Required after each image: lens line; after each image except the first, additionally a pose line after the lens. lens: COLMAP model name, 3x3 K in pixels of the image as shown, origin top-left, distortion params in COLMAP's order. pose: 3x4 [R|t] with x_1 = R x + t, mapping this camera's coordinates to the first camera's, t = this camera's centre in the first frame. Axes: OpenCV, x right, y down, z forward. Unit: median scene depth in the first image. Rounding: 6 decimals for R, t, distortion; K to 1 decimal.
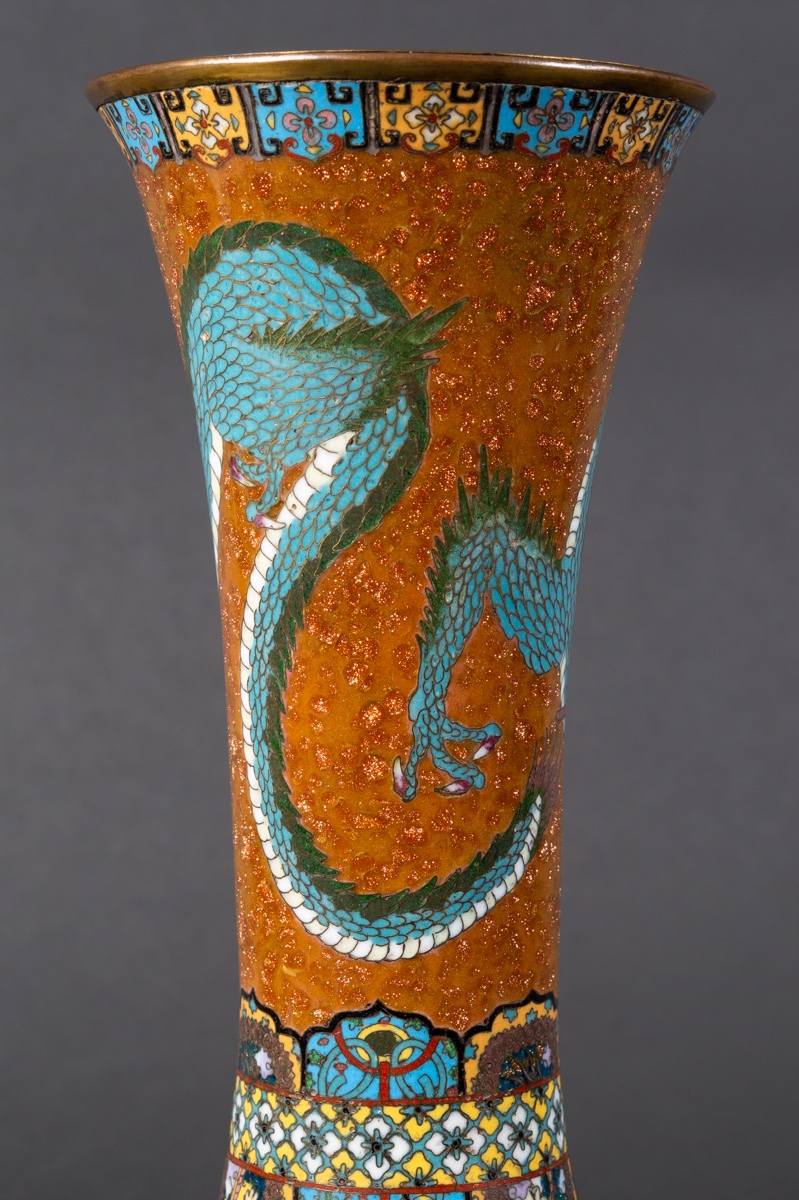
lens RADIAL K [[2968.5, 0, 402.7], [0, 2968.5, 587.5], [0, 0, 1]] dist [0.016921, -0.284763]
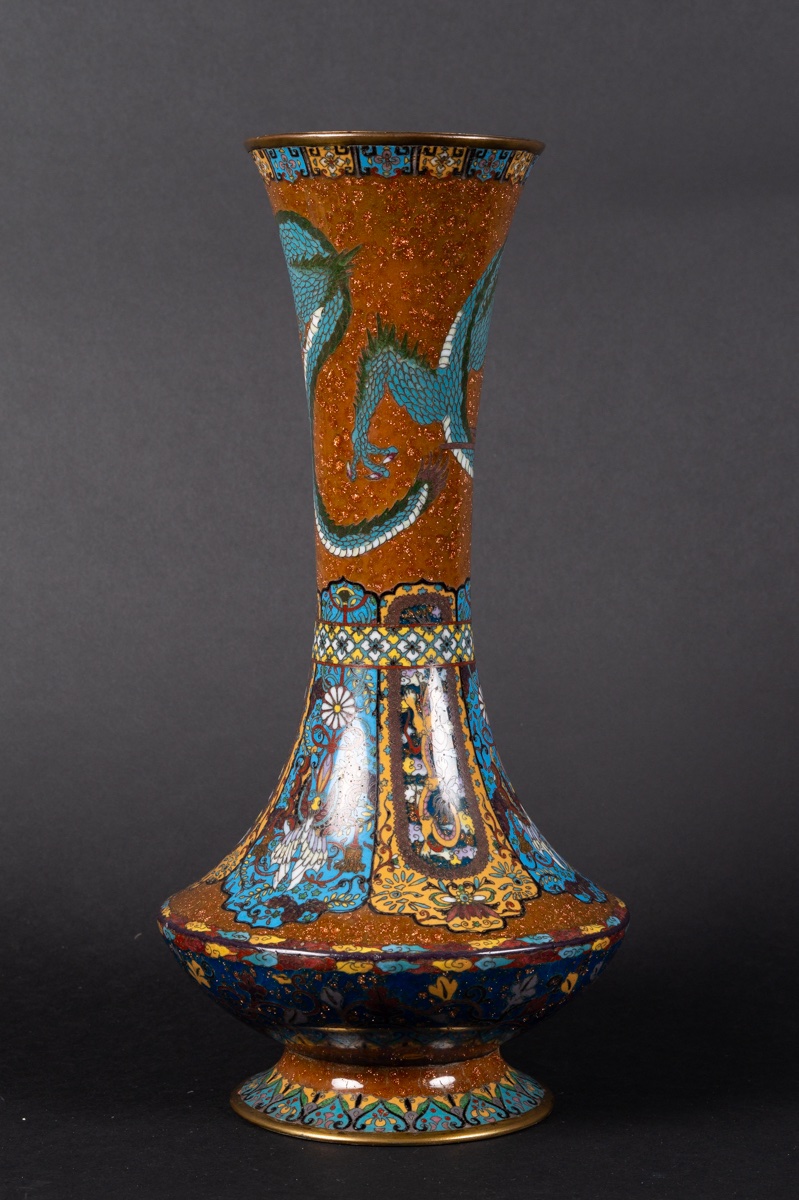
lens RADIAL K [[2968.5, 0, 402.7], [0, 2968.5, 587.5], [0, 0, 1]] dist [0.016921, -0.284763]
pose [[0.842284, 0.046866, -0.536993, 1.168114], [-0.031865, 0.998800, 0.037190, 0.067001], [0.538091, -0.014214, 0.842767, -0.766744]]
